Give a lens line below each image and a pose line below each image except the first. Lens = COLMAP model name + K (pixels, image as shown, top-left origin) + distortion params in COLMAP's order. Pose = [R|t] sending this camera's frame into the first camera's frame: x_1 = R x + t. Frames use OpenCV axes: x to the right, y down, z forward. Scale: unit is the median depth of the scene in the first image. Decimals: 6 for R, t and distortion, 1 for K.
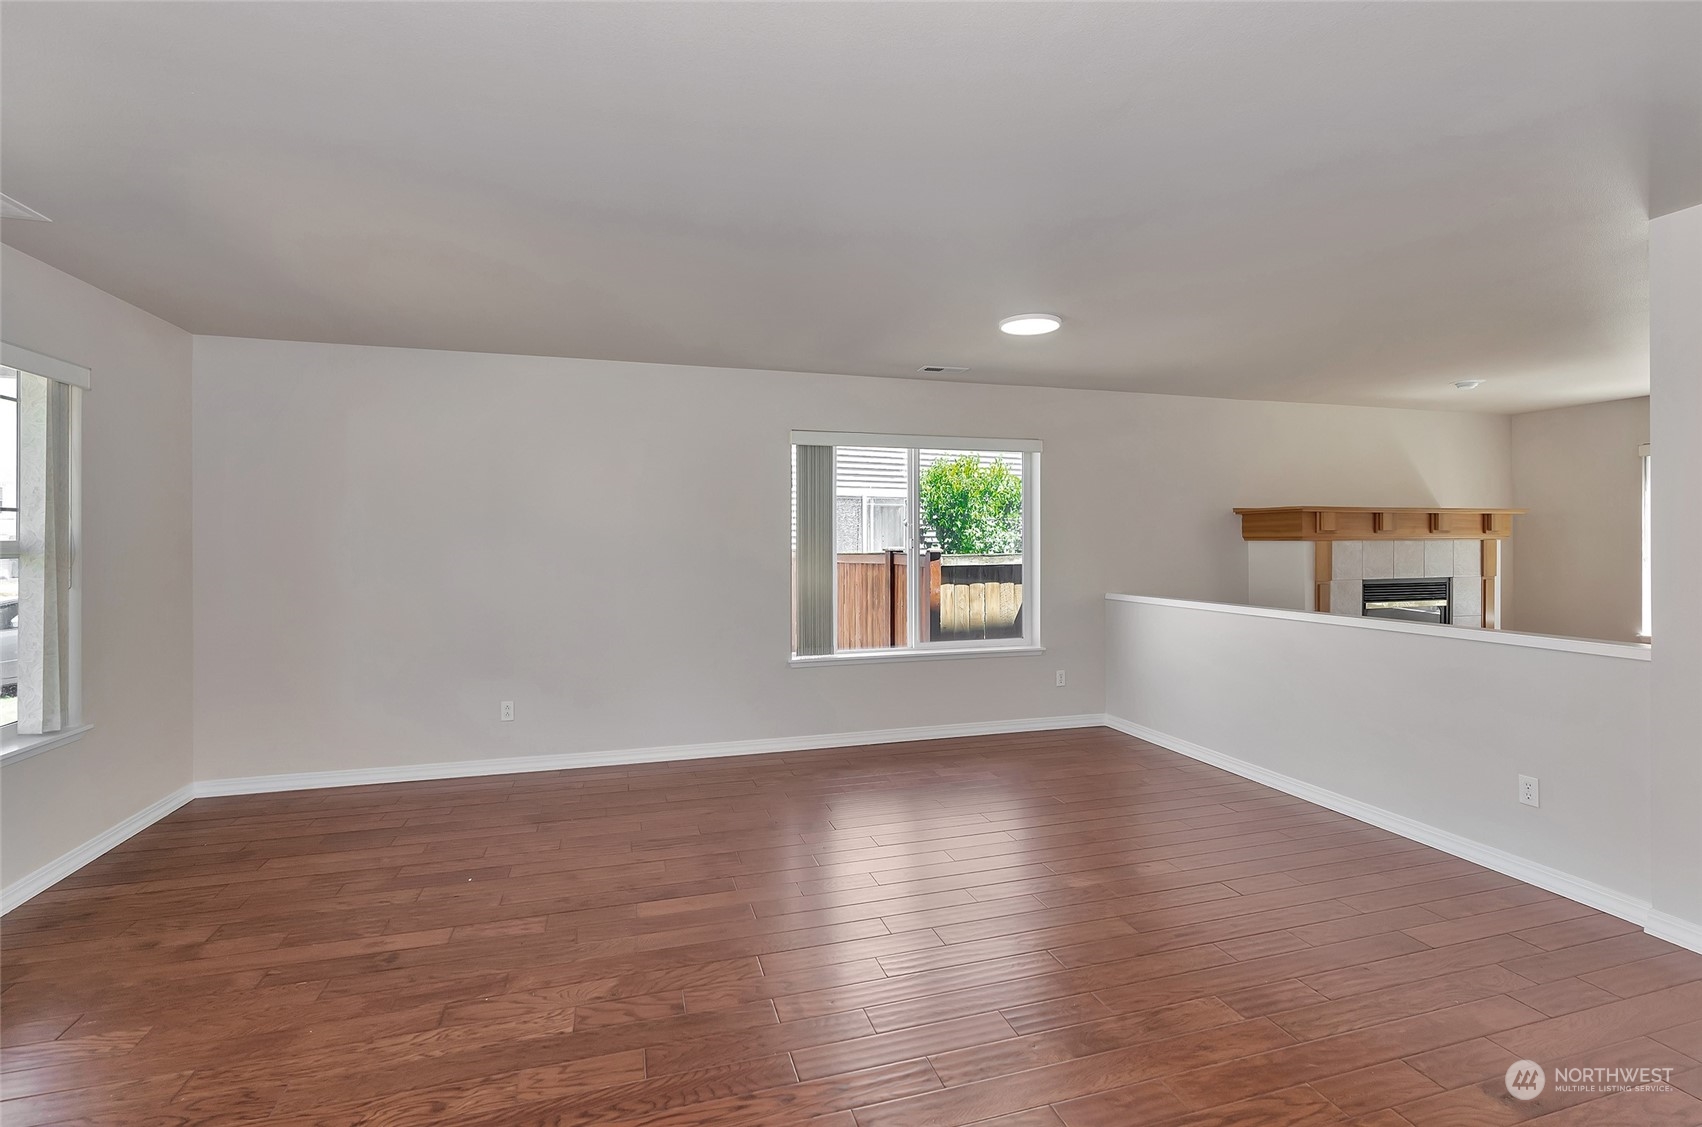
lens RADIAL K [[778.2, 0, 849.2], [0, 778.2, 548.0], [0, 0, 1]] dist [0.000220, 0.000039]
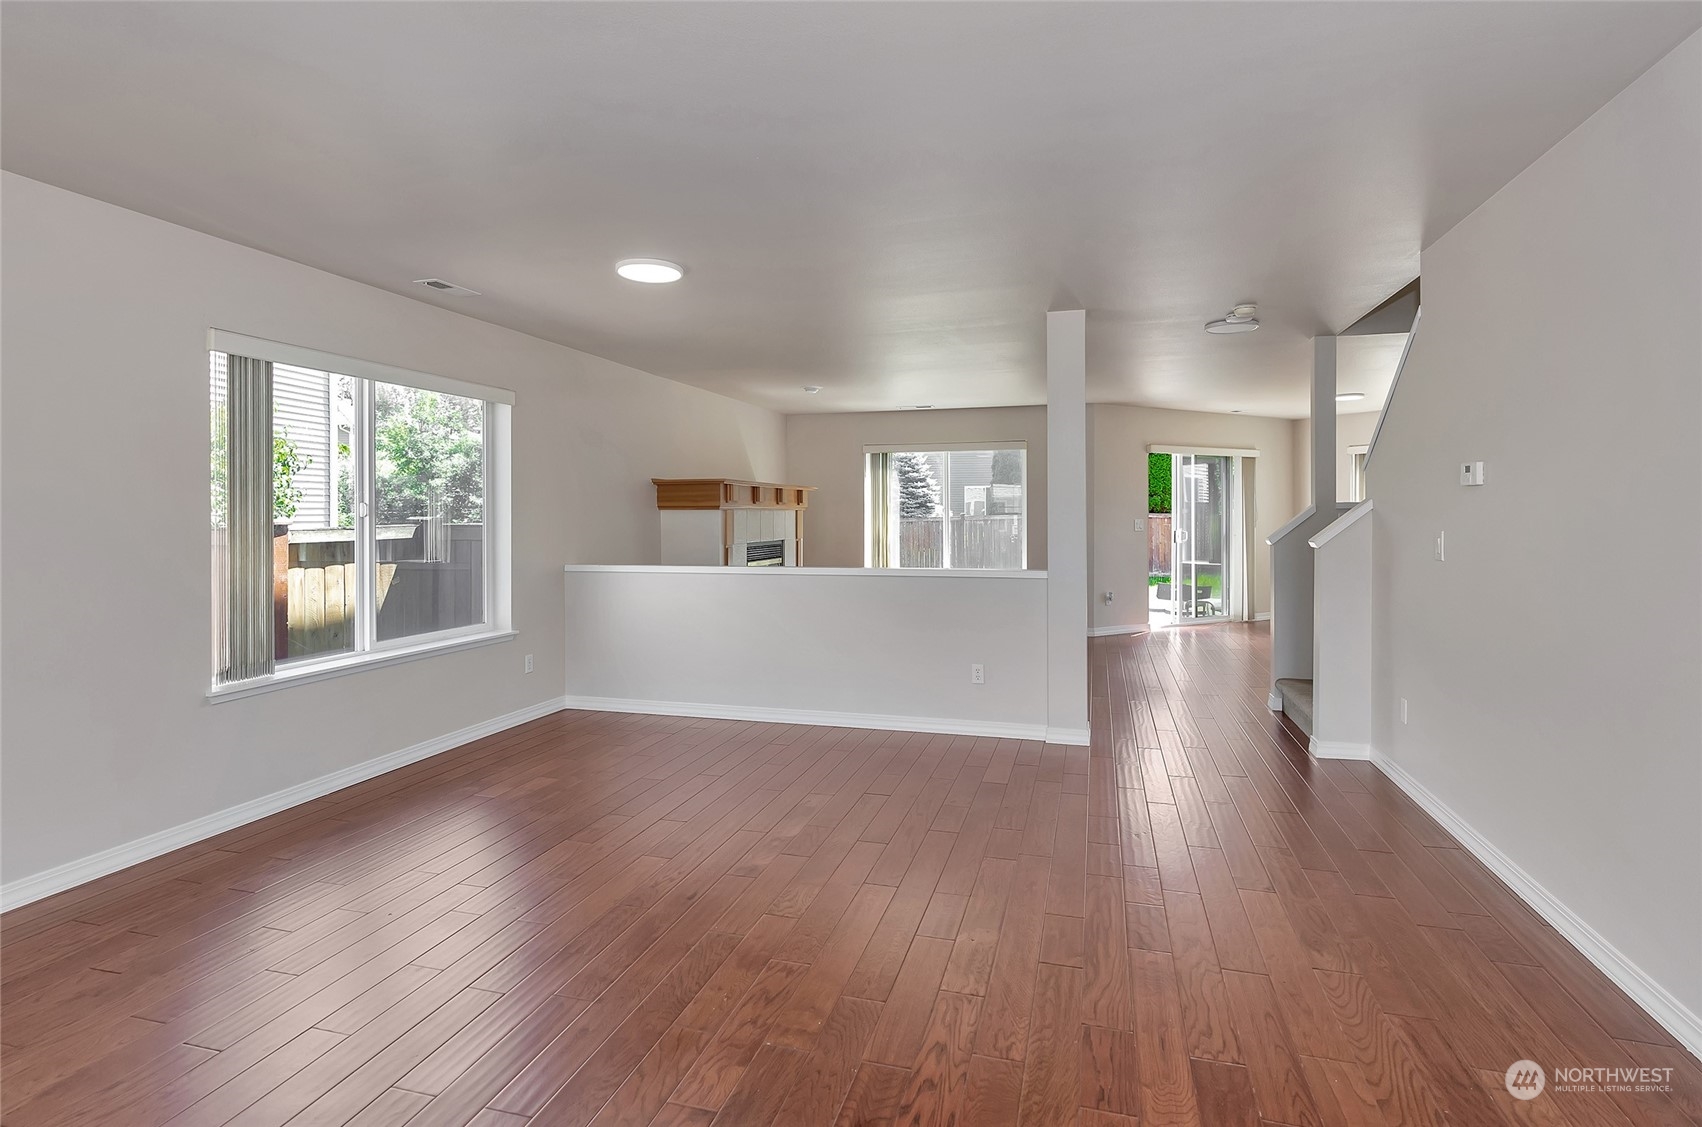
lens RADIAL K [[818.5, 0, 856.3], [0, 818.5, 533.4], [0, 0, 1]] dist [-0.017988, -0.000168]
pose [[0.548814, -0.018606, 0.835737, -0.291993], [0.010614, 0.999827, 0.015289, 0.009384], [-0.835877, 0.000480, 0.548916, 0.178810]]
